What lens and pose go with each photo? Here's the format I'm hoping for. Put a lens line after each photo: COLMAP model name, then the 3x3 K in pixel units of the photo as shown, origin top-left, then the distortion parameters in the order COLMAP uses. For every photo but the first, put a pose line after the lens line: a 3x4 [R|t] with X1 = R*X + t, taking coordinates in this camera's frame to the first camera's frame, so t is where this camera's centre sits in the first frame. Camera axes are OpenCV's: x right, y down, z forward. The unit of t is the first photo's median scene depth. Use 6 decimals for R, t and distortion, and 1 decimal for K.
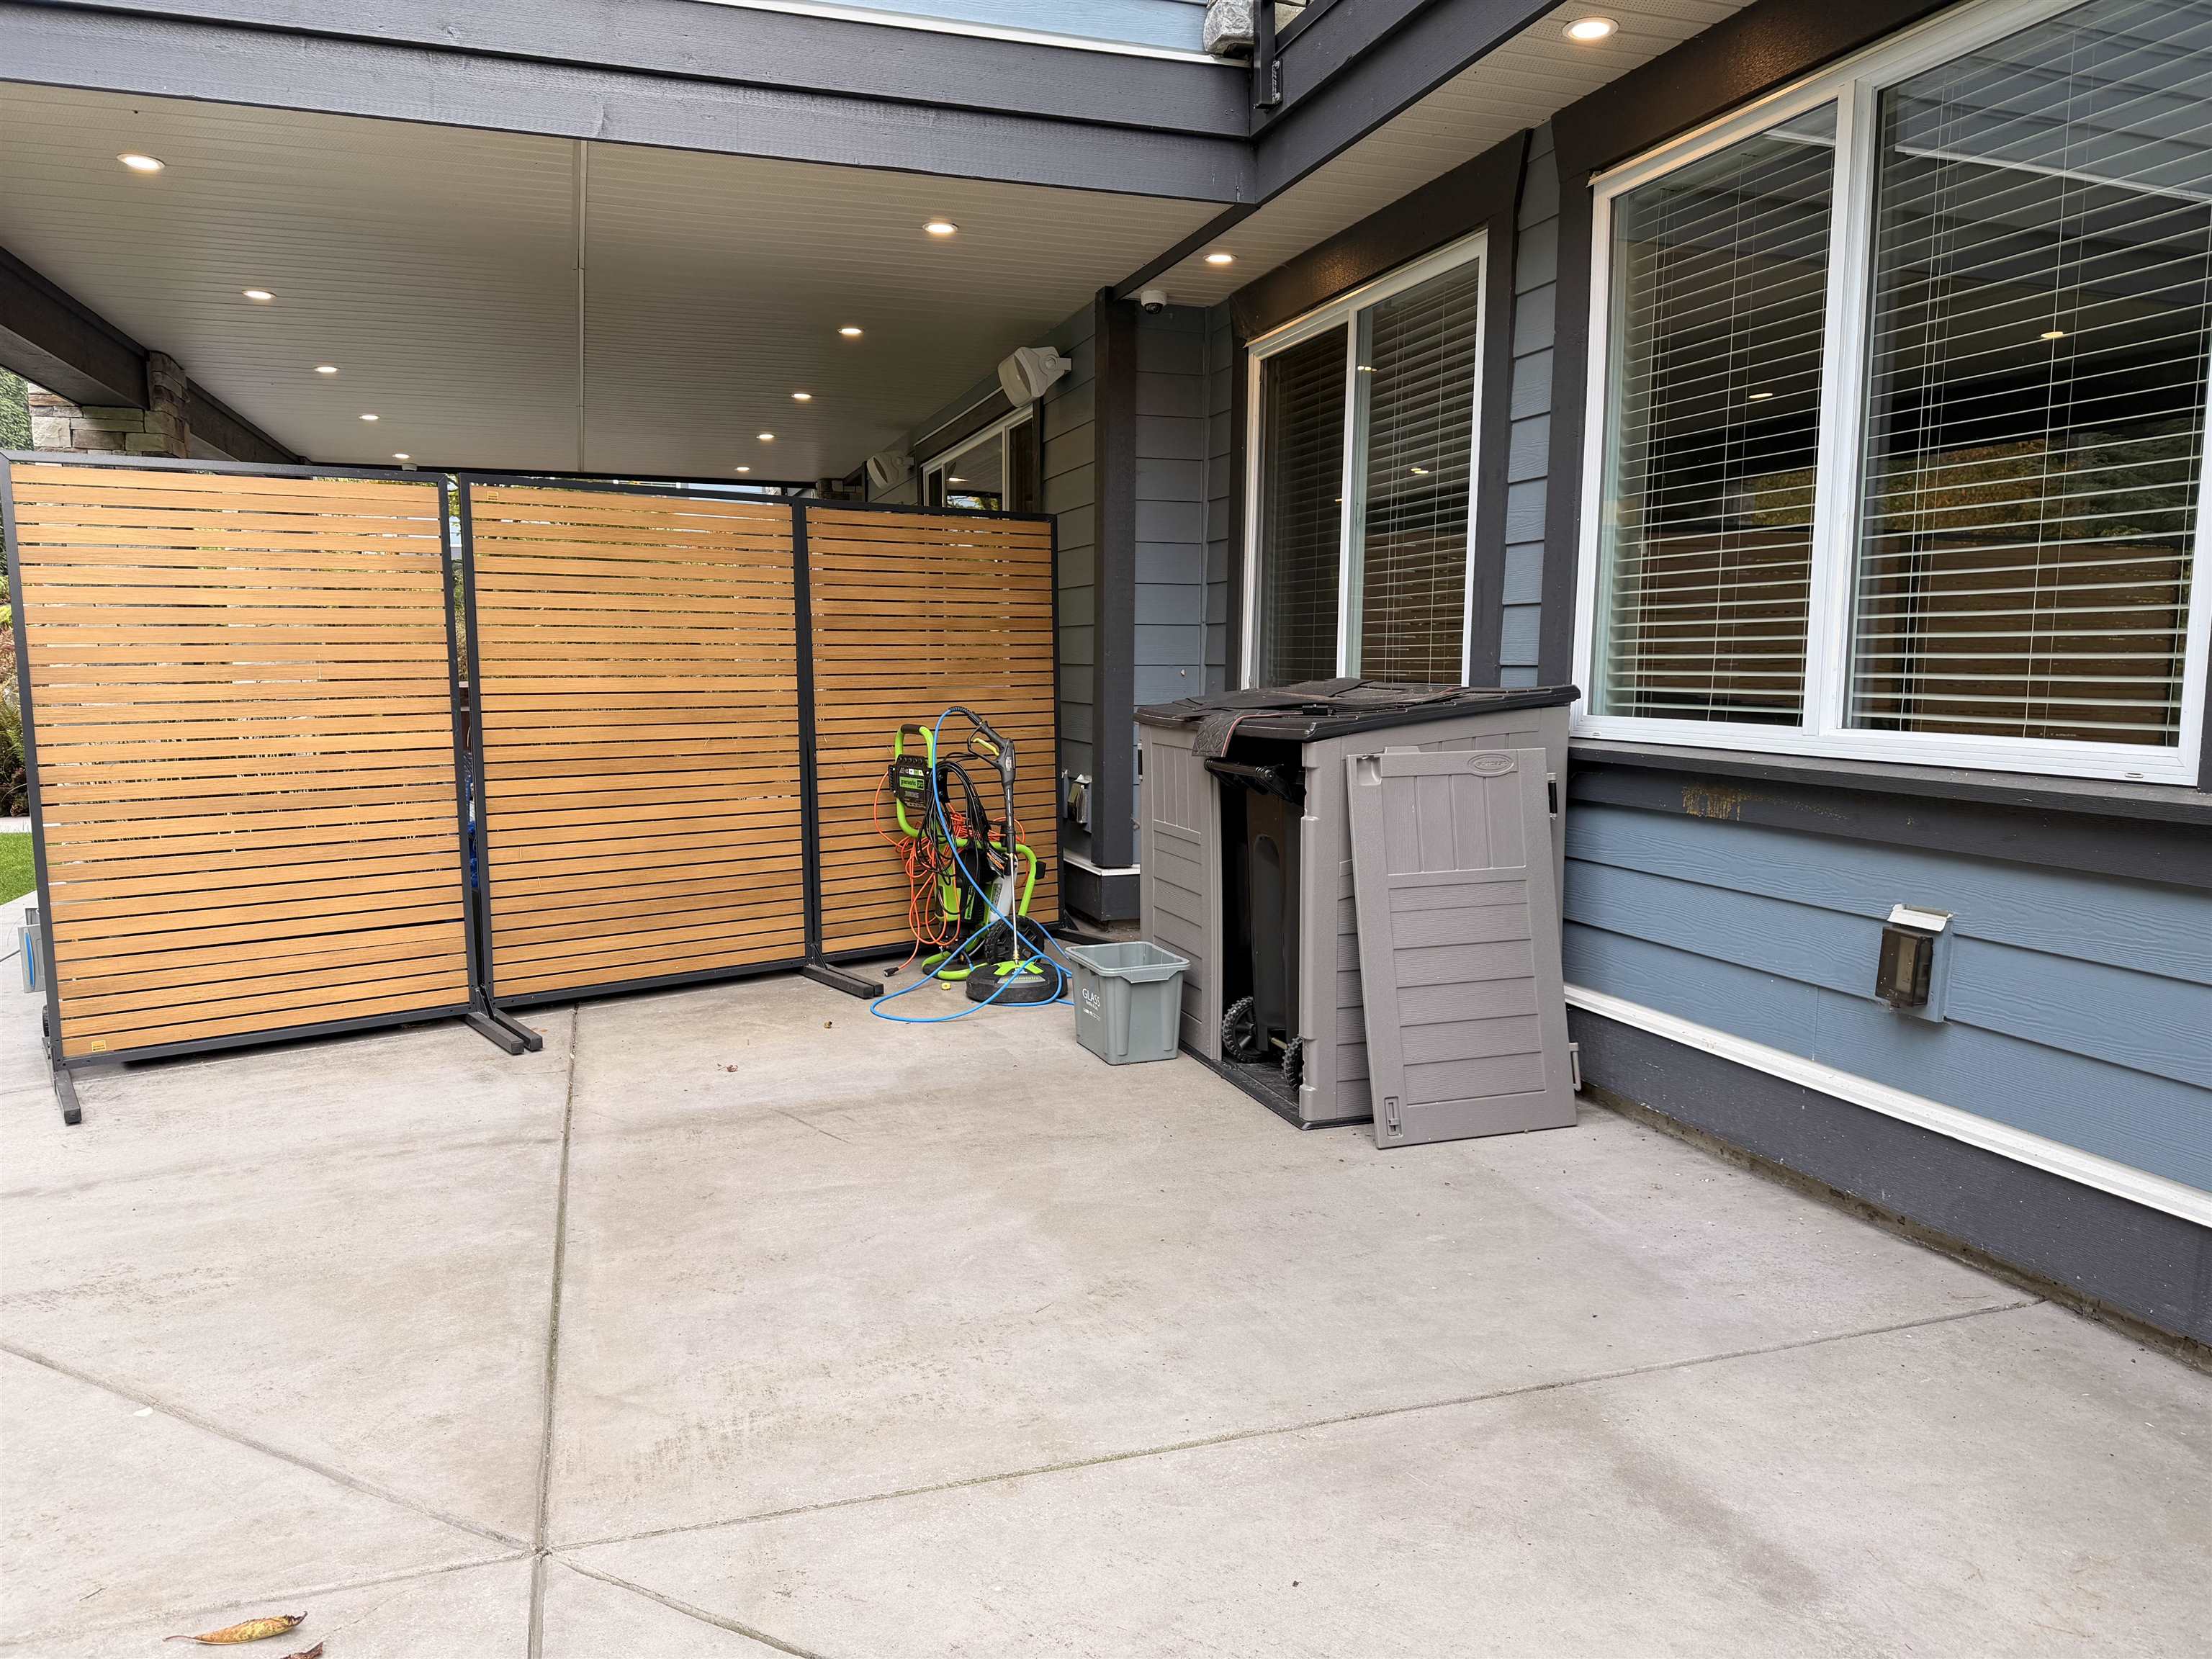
lens RADIAL K [[1511.5, 0, 1084.3], [0, 1511.5, 830.0], [0, 0, 1]] dist [0.047697, -0.045560]
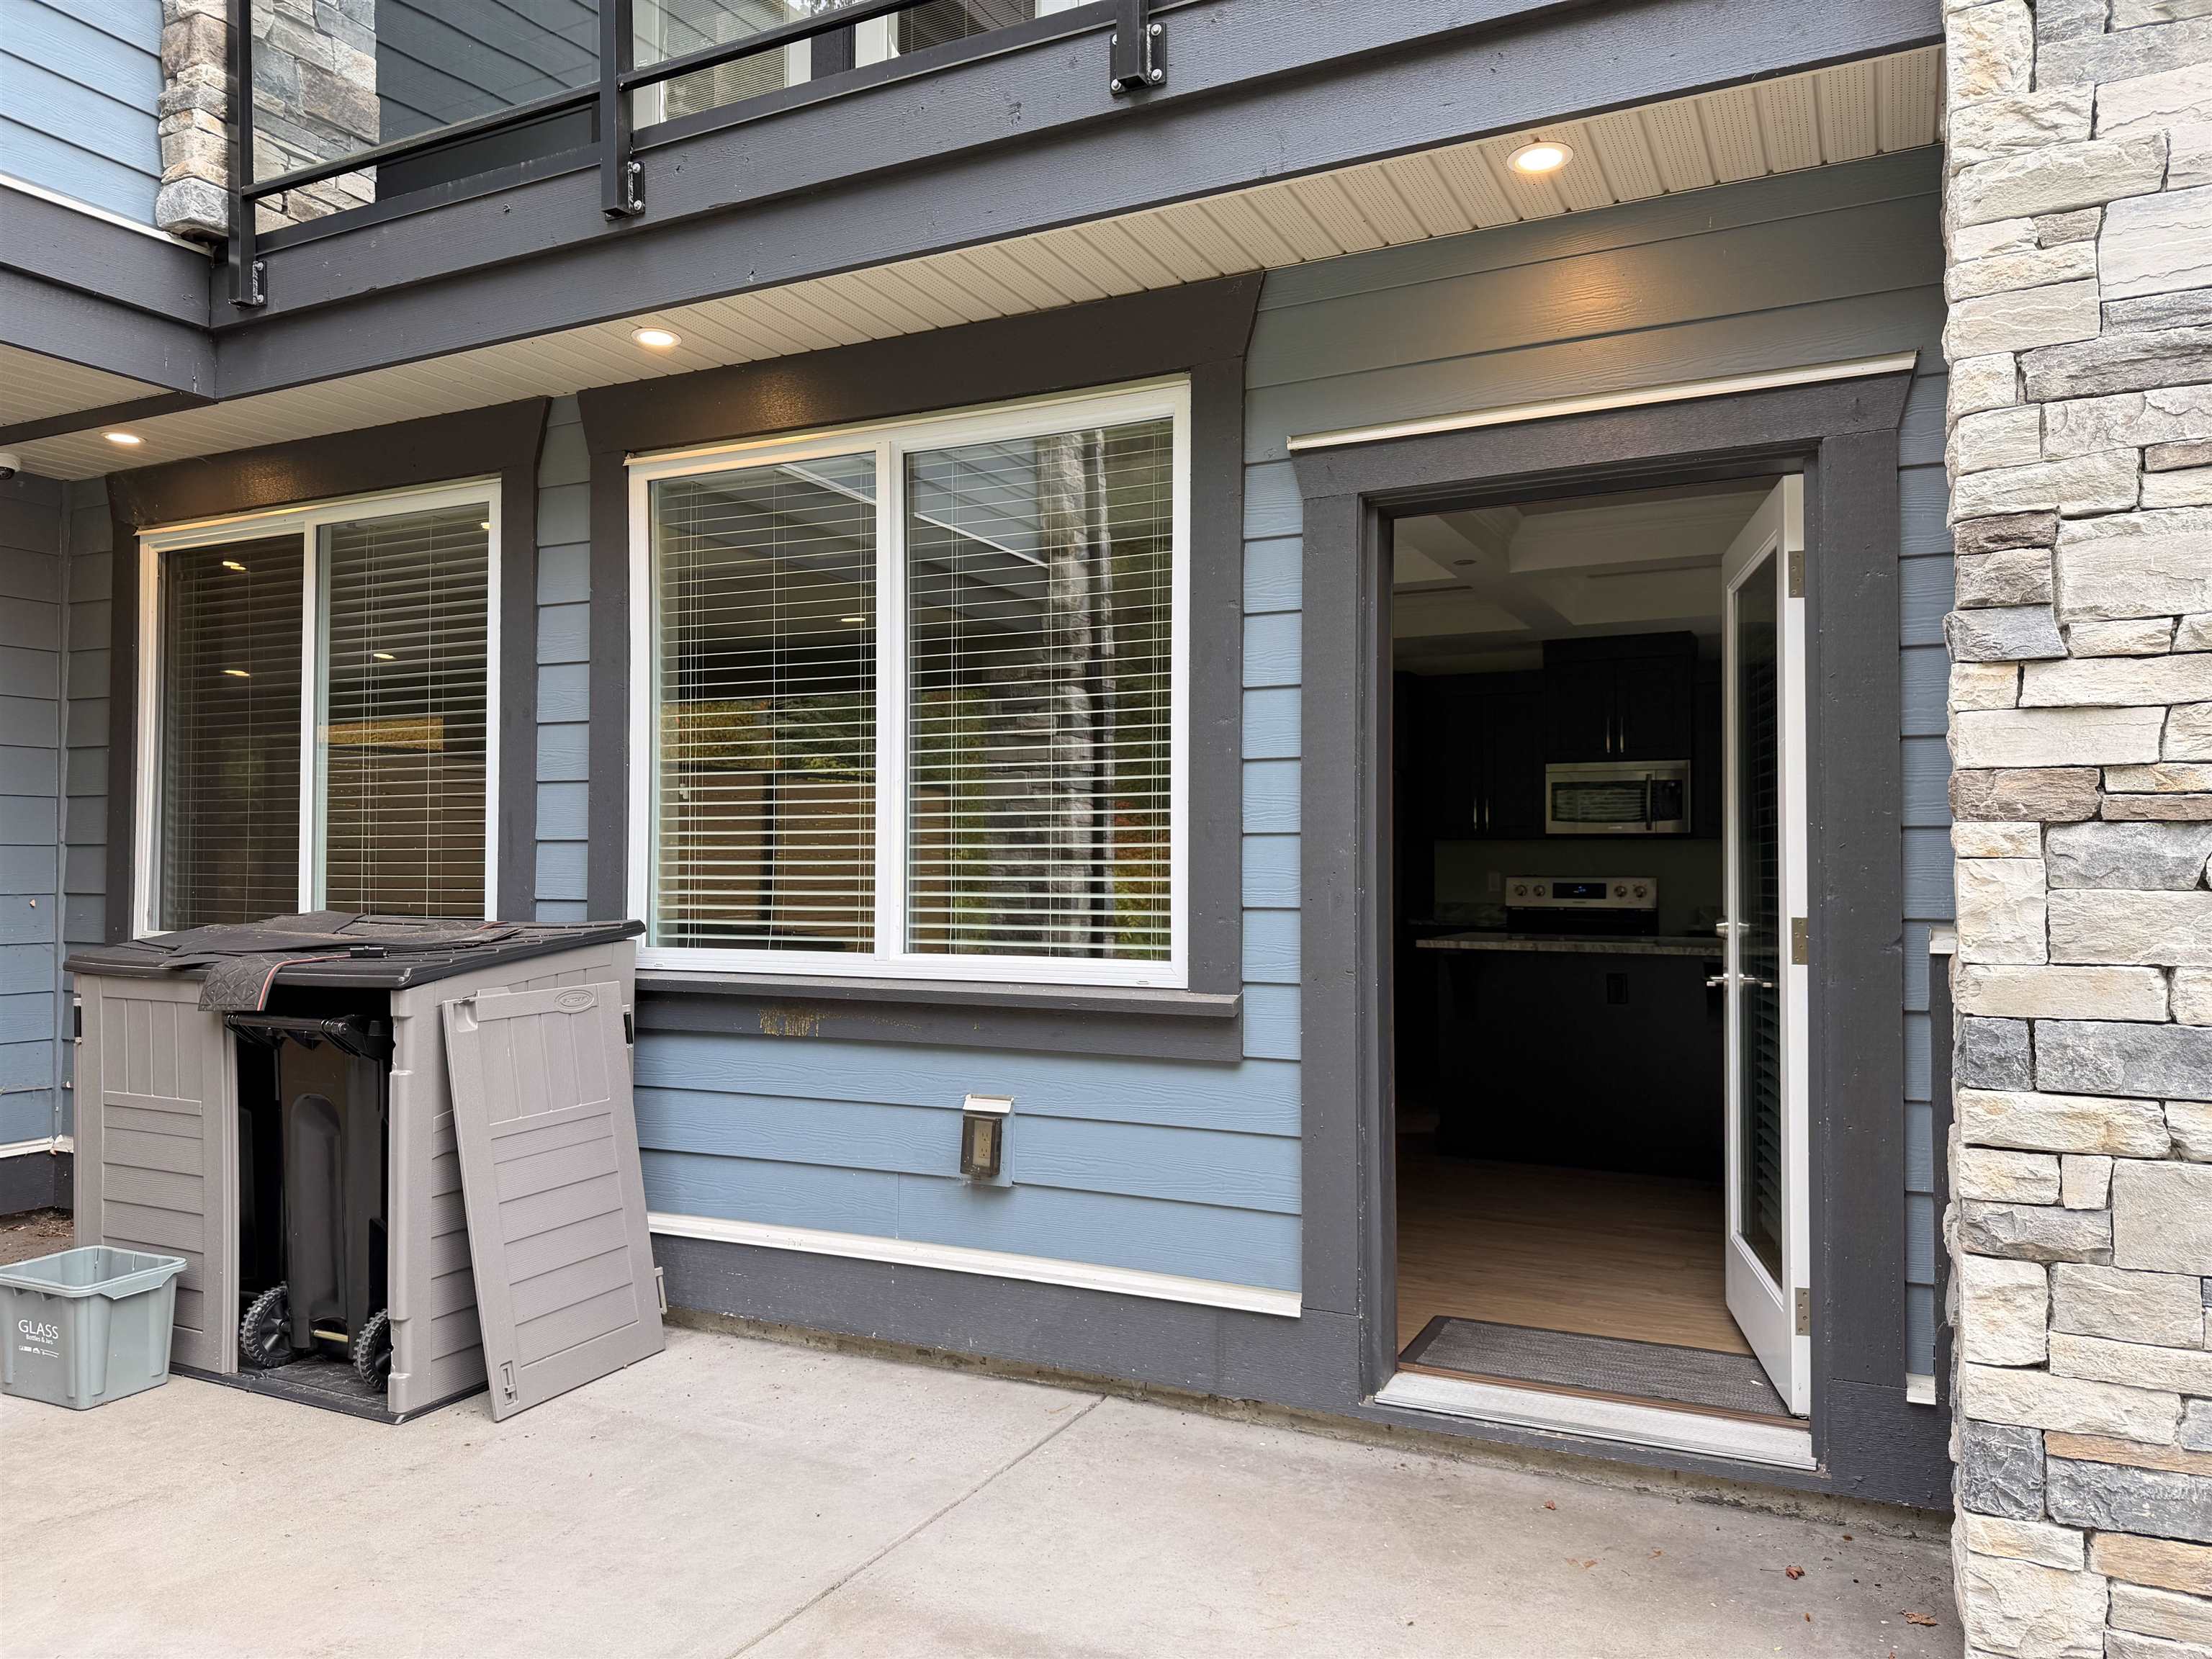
lens RADIAL K [[1511.5, 0, 1092.3], [0, 1511.5, 834.4], [0, 0, 1]] dist [0.047697, -0.045560]
pose [[0.717321, 0.011633, 0.696646, -0.188236], [0.083079, 0.991299, -0.102098, -0.020588], [-0.691772, 0.131114, 0.710113, 0.029126]]
